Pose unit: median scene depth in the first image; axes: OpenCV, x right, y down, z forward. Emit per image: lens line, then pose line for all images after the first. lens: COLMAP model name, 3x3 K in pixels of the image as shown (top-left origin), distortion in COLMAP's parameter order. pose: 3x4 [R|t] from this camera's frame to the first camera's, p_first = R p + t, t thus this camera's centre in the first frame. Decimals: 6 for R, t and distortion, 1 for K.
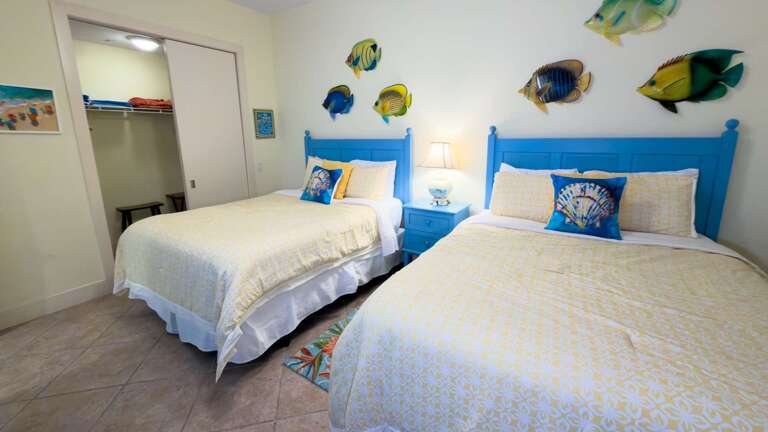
lens RADIAL K [[305.2, 0, 383.4], [0, 305.2, 197.9], [0, 0, 1]] dist [-0.000268, -0.000143]
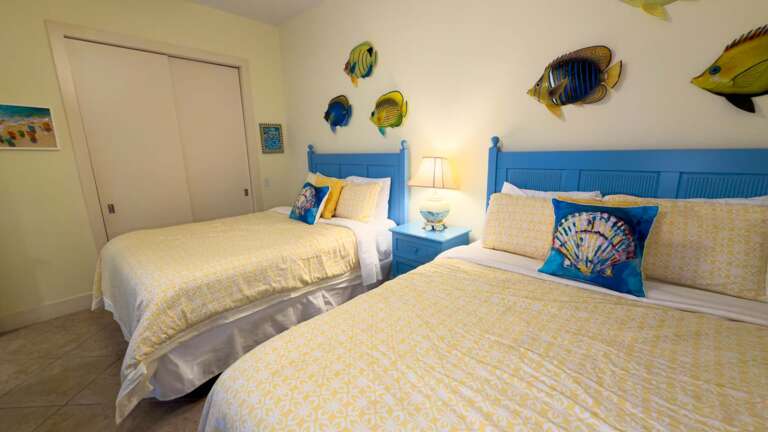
lens RADIAL K [[301.5, 0, 384.0], [0, 301.5, 216.0], [0, 0, 1]] dist [-0.000130, 0.000063]
pose [[0.984833, 0.030140, -0.170865, 0.242565], [-0.027786, 0.999483, 0.016150, -0.032302], [0.171264, -0.011157, 0.985162, 0.174922]]
